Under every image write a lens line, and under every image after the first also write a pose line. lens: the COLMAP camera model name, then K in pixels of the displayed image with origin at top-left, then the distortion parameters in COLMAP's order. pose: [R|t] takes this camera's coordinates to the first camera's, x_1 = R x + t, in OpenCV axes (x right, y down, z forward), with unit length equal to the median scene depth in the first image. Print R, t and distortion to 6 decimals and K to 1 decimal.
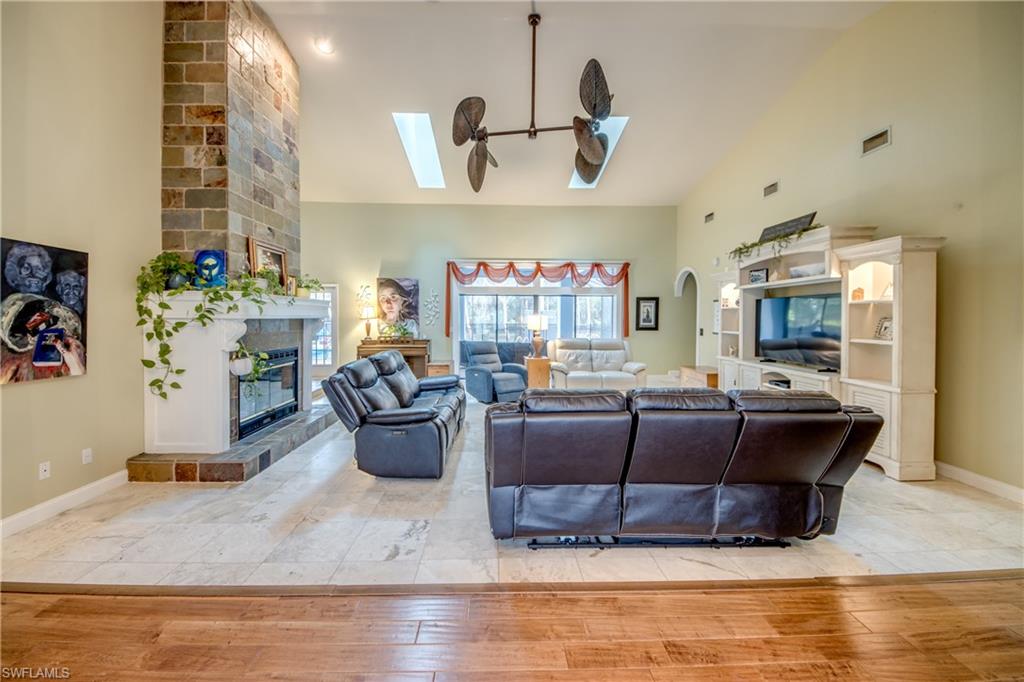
lens RADIAL K [[388.3, 0, 510.5], [0, 388.3, 349.2], [0, 0, 1]] dist [0.007982, -0.008765]
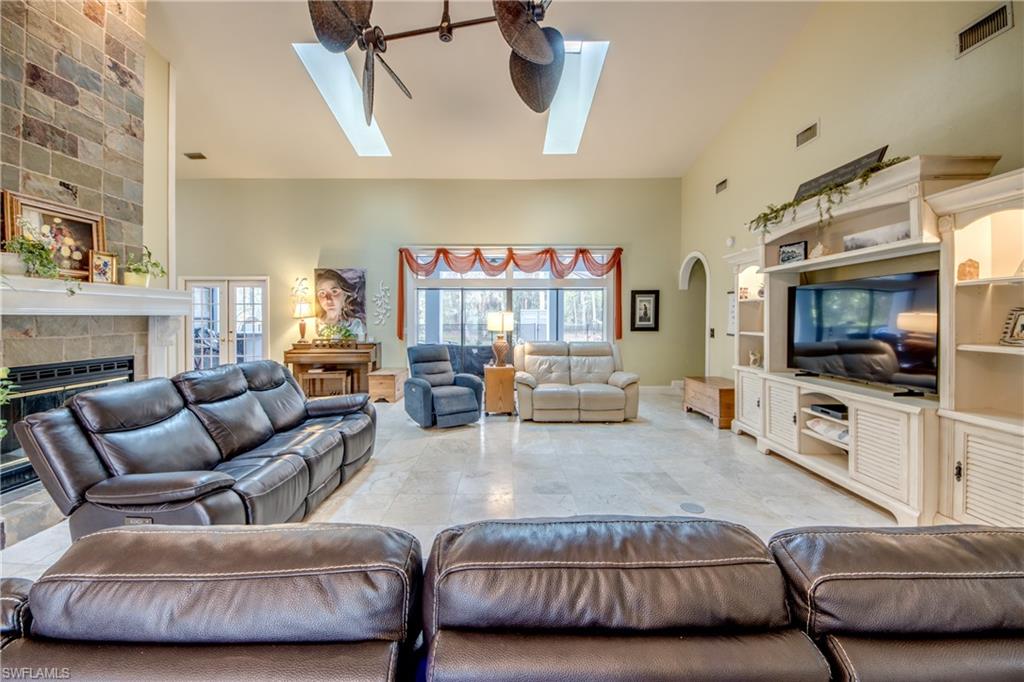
lens RADIAL K [[388.3, 0, 510.8], [0, 388.3, 348.0], [0, 0, 1]] dist [0.007982, -0.008765]
pose [[0.999566, -0.001772, -0.029405, 0.136950], [0.001601, 0.999982, -0.005850, -0.012581], [0.029415, 0.005801, 0.999550, 0.258781]]
